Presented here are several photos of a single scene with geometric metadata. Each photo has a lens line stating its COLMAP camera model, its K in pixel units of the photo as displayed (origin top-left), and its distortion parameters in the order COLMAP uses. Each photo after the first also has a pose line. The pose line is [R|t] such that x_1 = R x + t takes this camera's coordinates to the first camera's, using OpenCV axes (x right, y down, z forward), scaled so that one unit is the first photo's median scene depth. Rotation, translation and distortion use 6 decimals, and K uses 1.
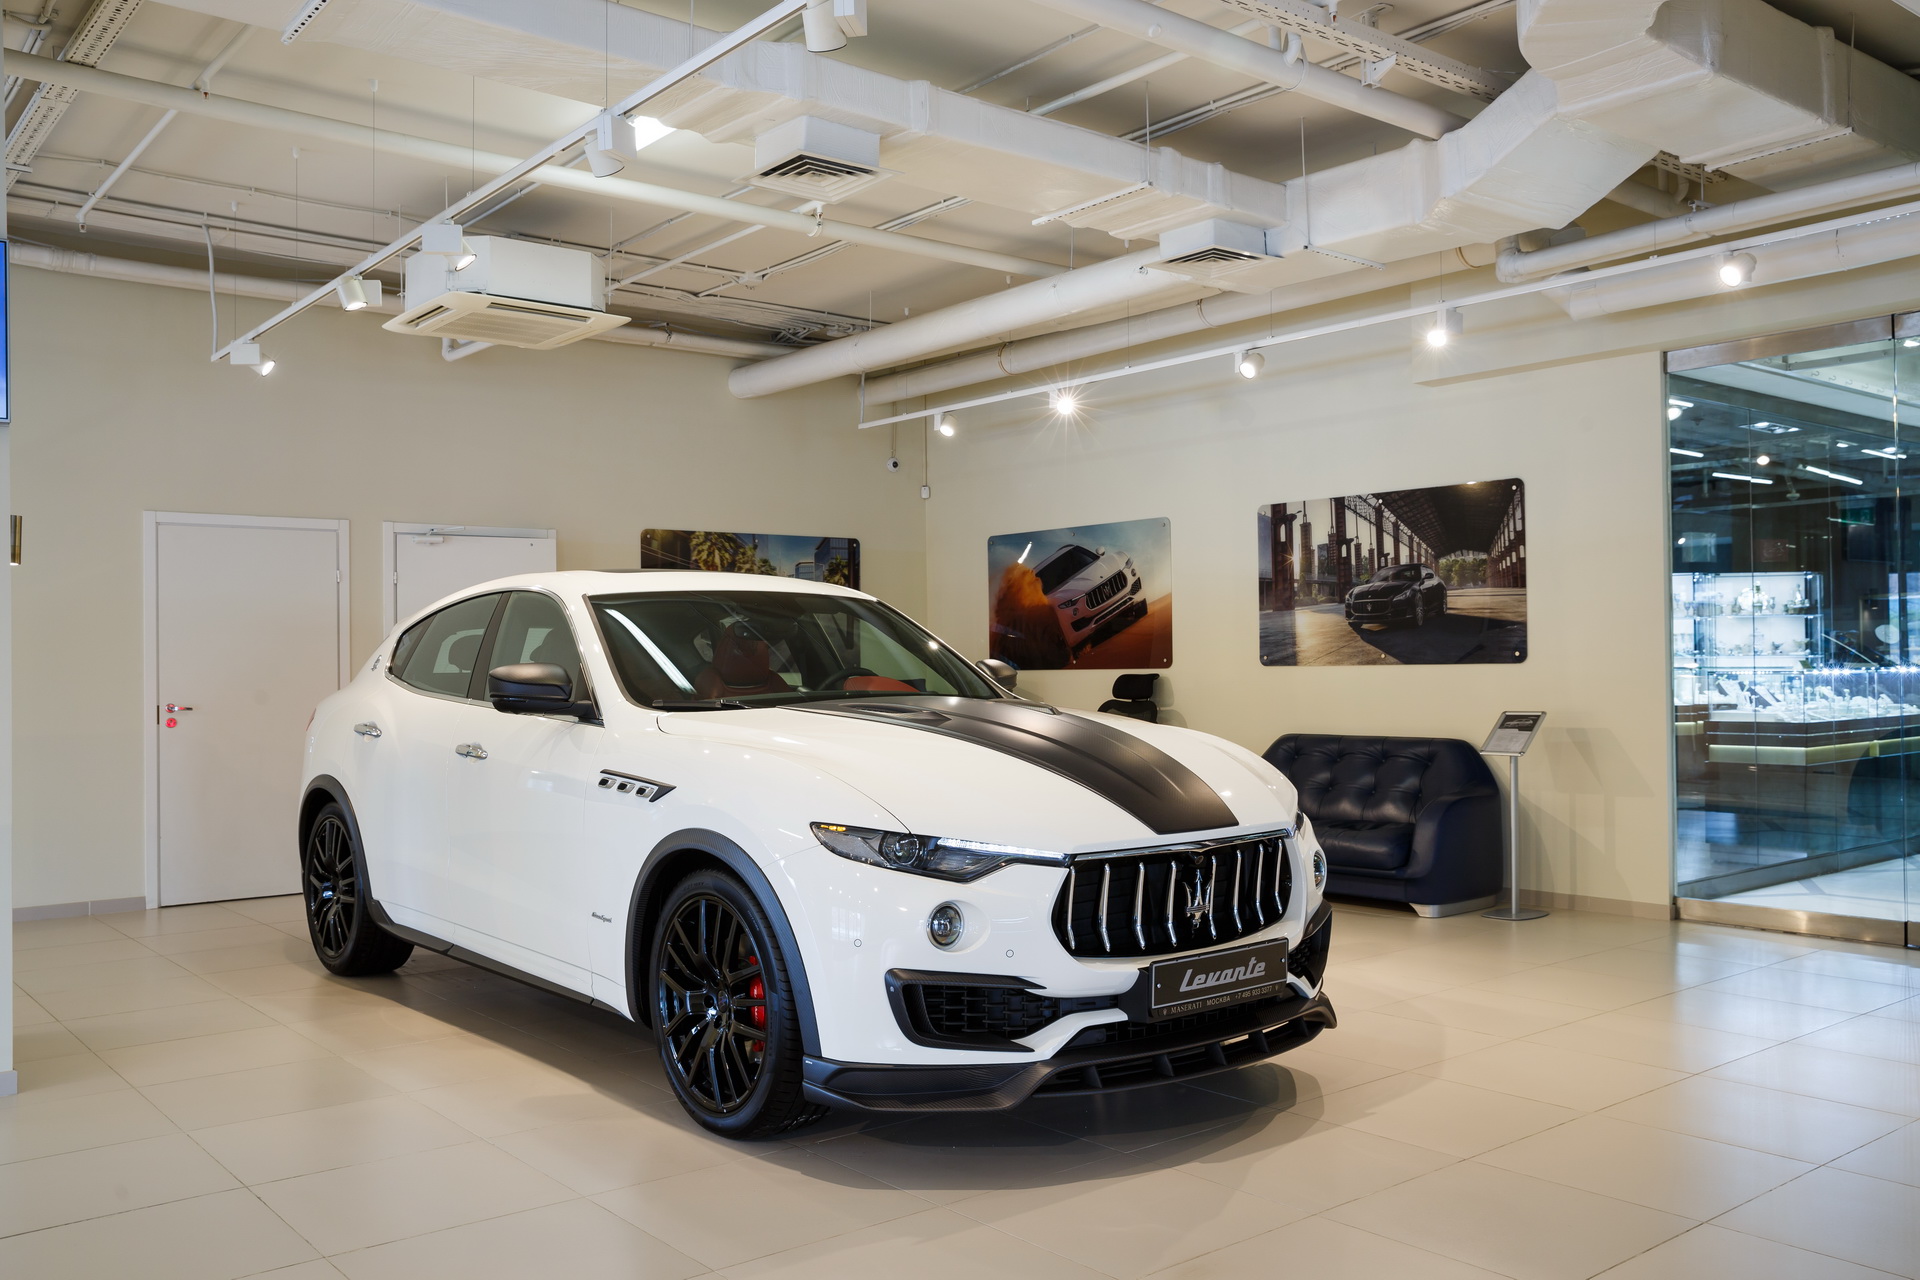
lens RADIAL K [[1584.7, 0, 959.7], [0, 1584.7, 659.6], [0, 0, 1]] dist [-0.057369, 0.070684]
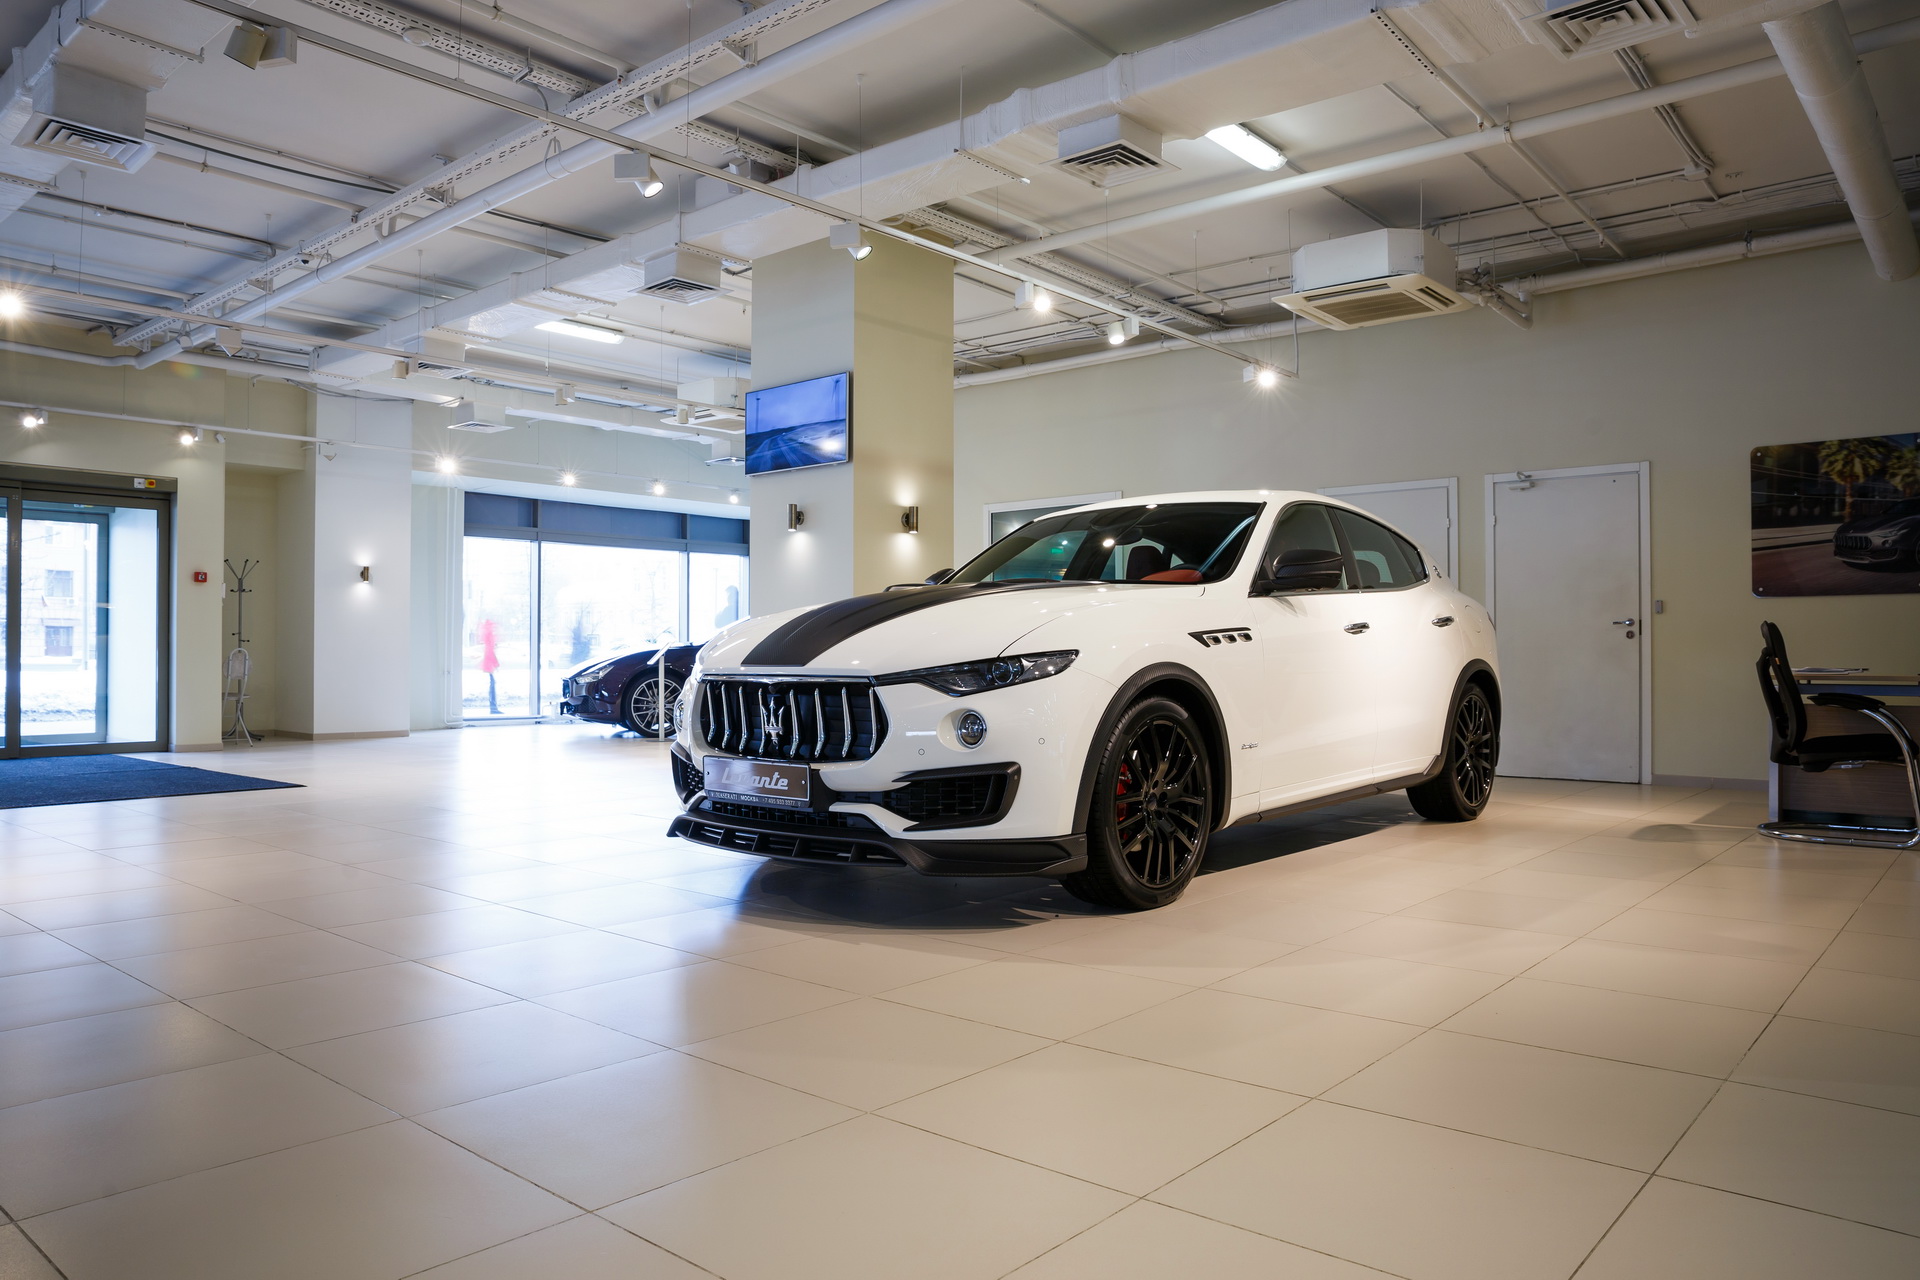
lens RADIAL K [[1312.7, 0, 960.3], [0, 1312.7, 641.8], [0, 0, 1]] dist [-0.117528, 0.094704]
pose [[0.171458, 0.006817, -0.985168, 0.578438], [-0.000555, 0.999977, 0.006823, 0.038330], [0.985191, -0.000623, 0.171458, 0.462692]]
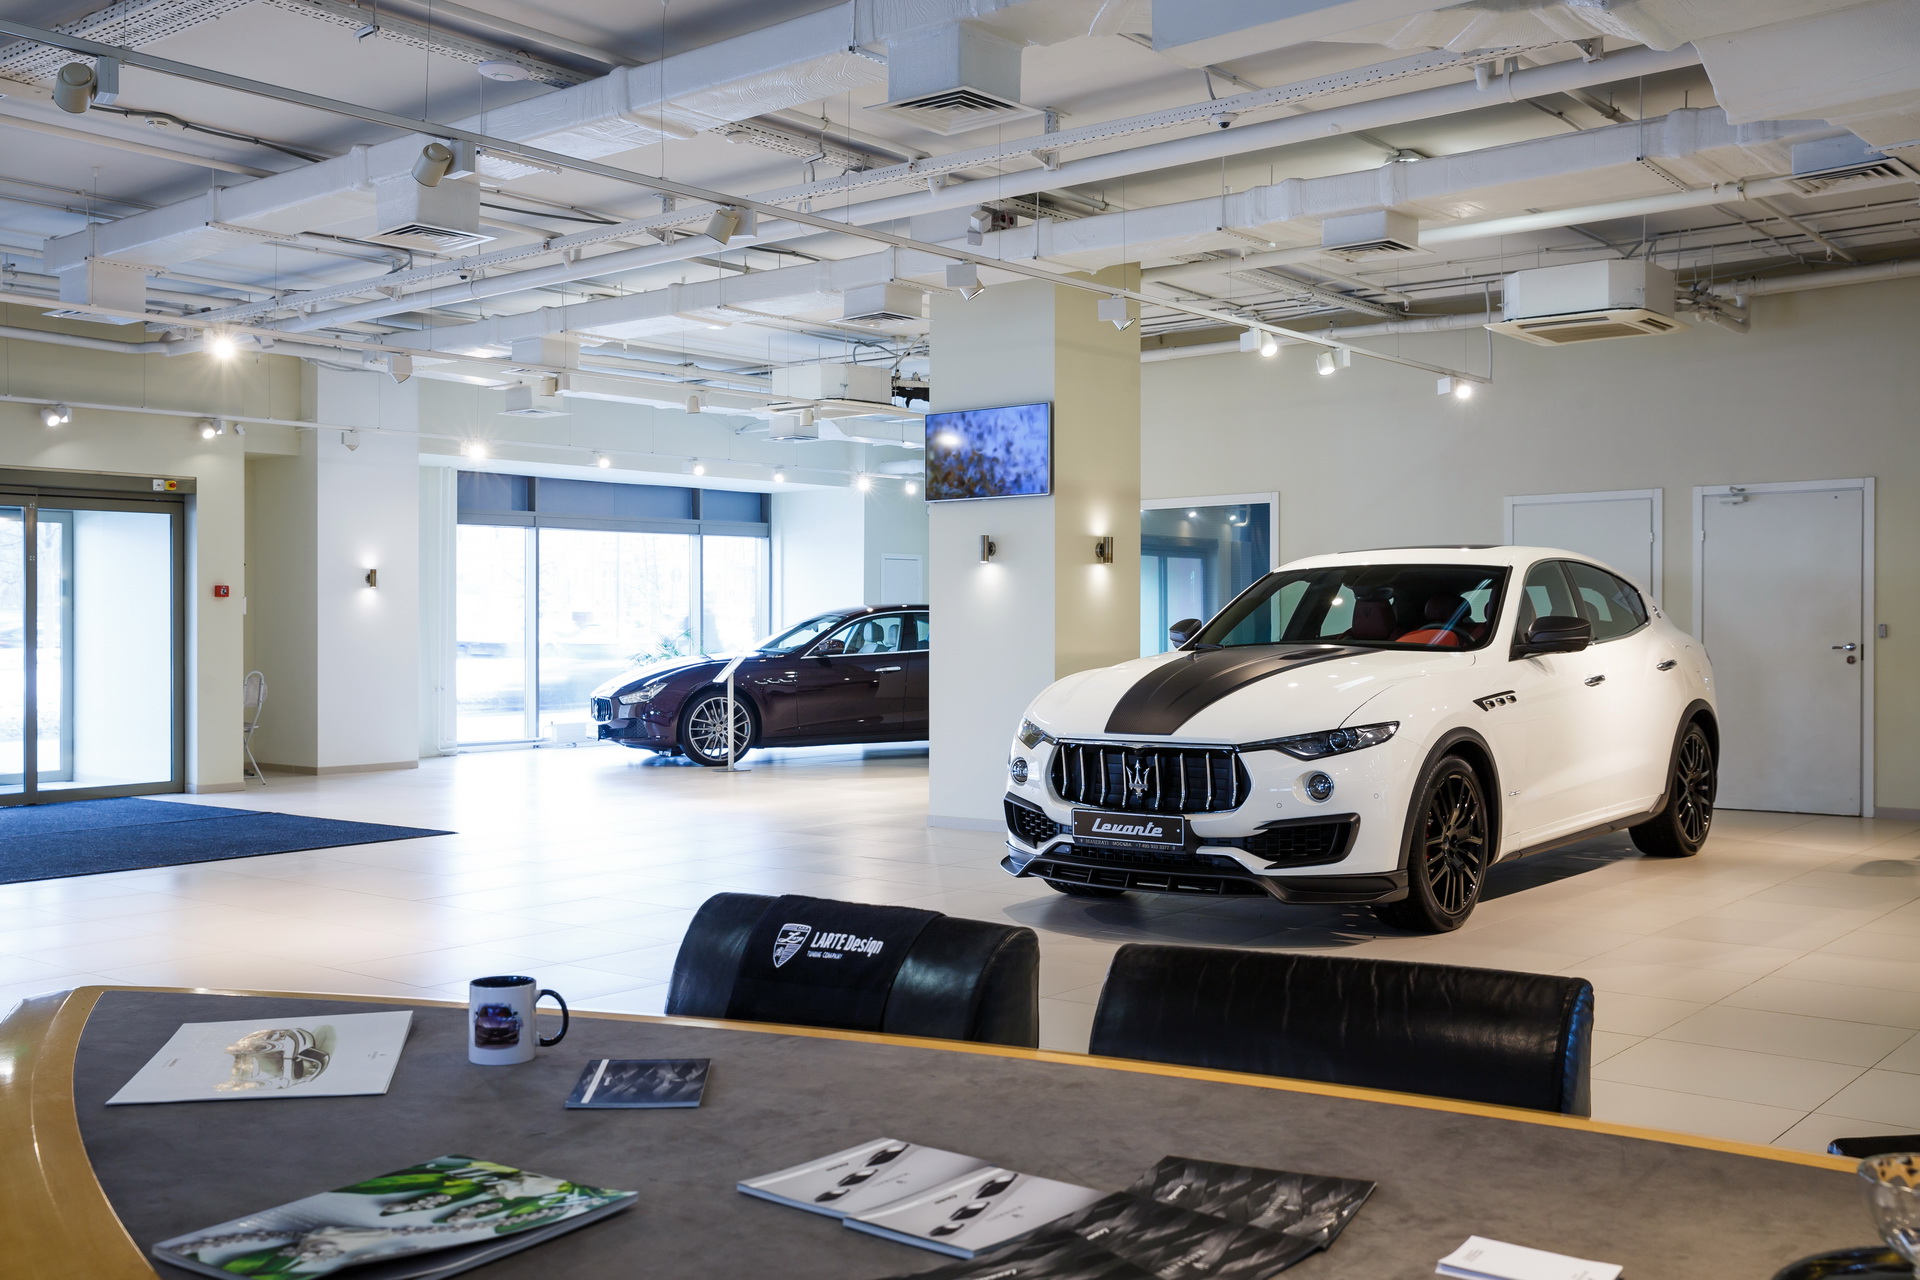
lens RADIAL K [[1852.7, 0, 948.6], [0, 1852.7, 647.1], [0, 0, 1]] dist [-0.003877, 0.027191]
pose [[0.200794, 0.028758, -0.979211, 0.891022], [0.006009, 0.999514, 0.030587, -0.015600], [0.979615, -0.012026, 0.200524, 0.221418]]
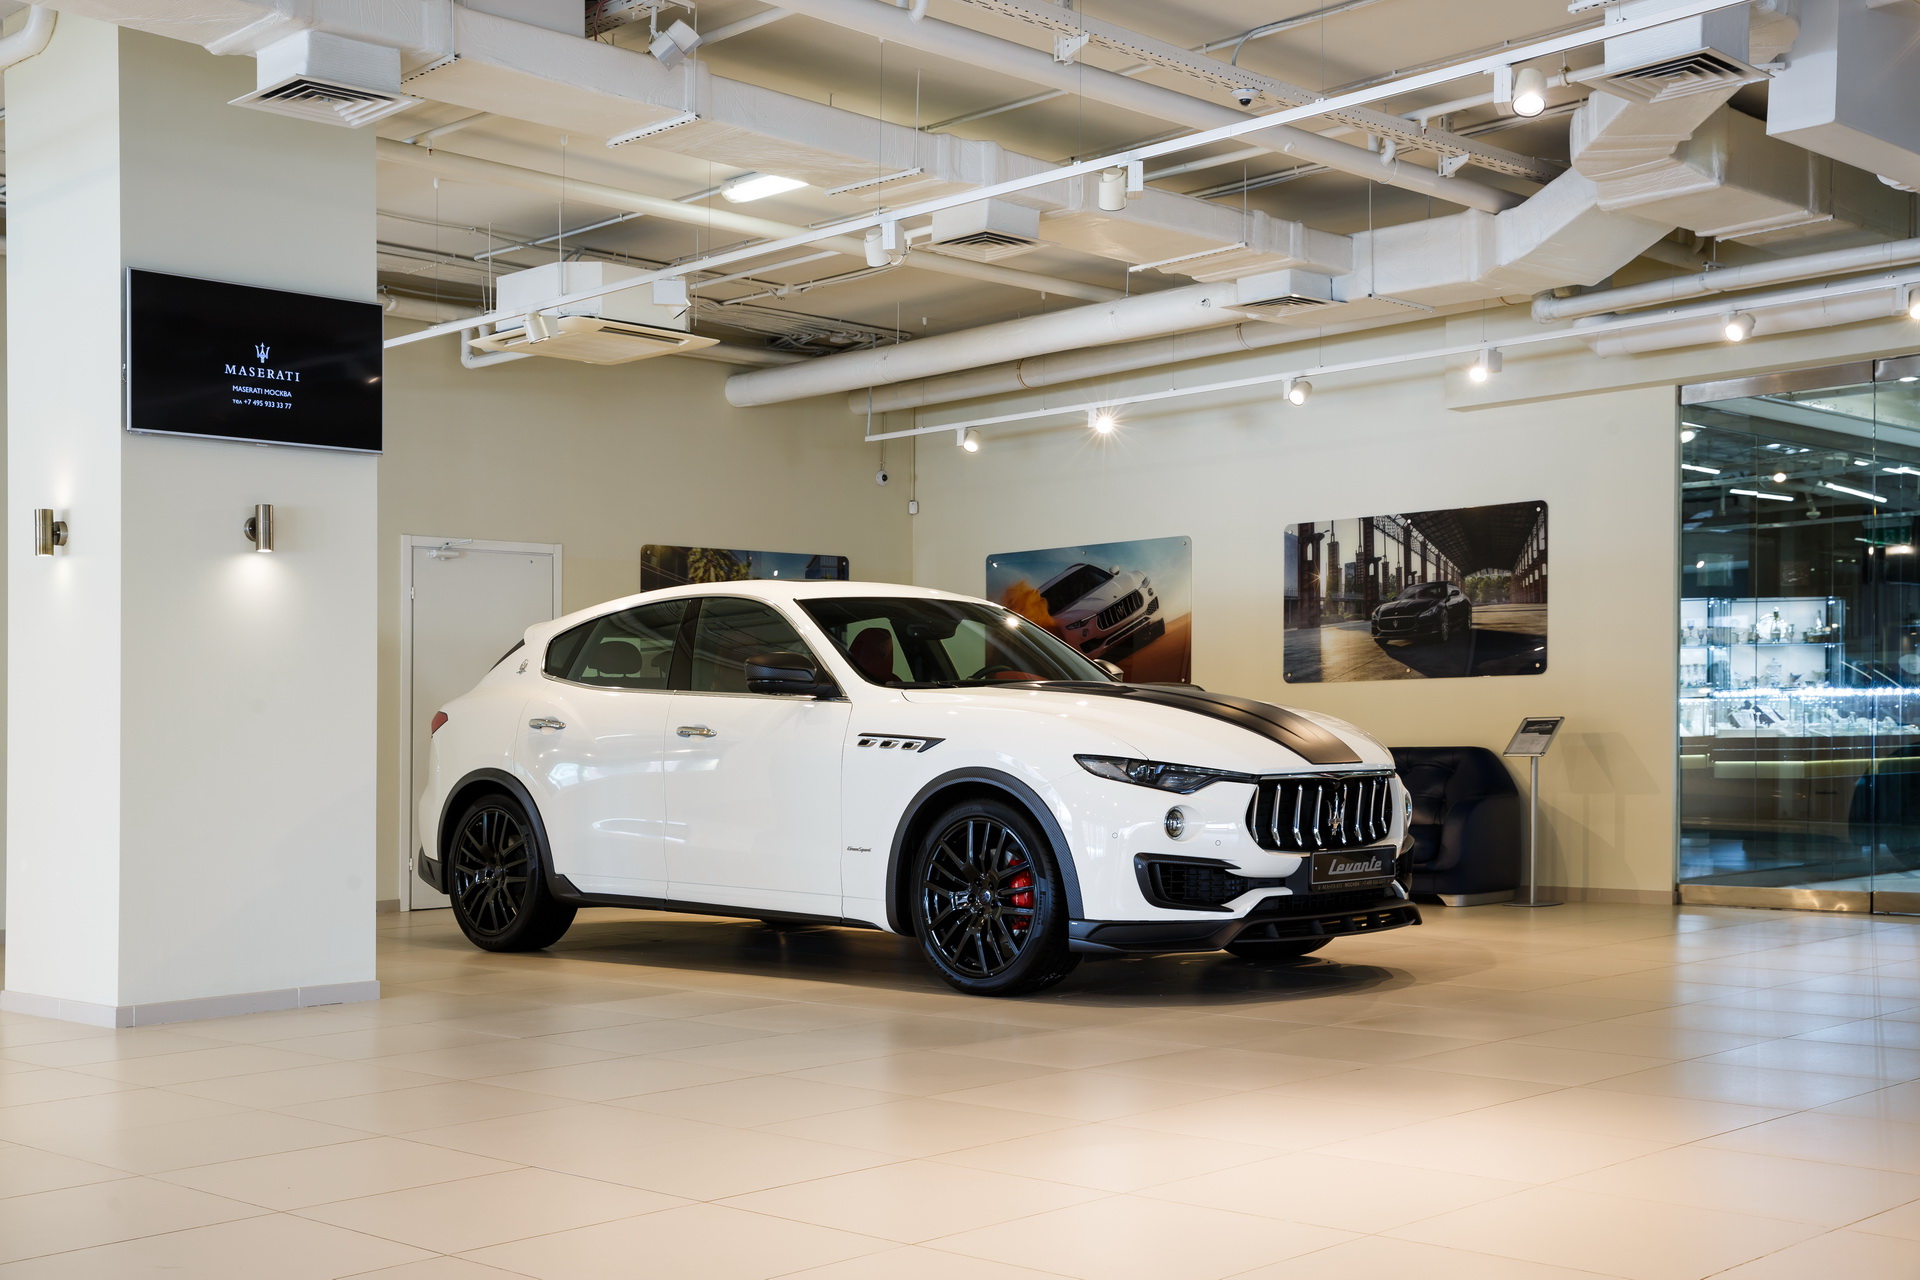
lens RADIAL K [[2184.9, 0, 945.7], [0, 2184.9, 874.6], [0, 0, 1]] dist [0.048279, -0.012660]
pose [[0.995077, -0.007537, 0.098818, -0.182691], [0.001049, 0.997850, 0.065538, 0.037312], [-0.099099, -0.065112, 0.992945, -0.422038]]
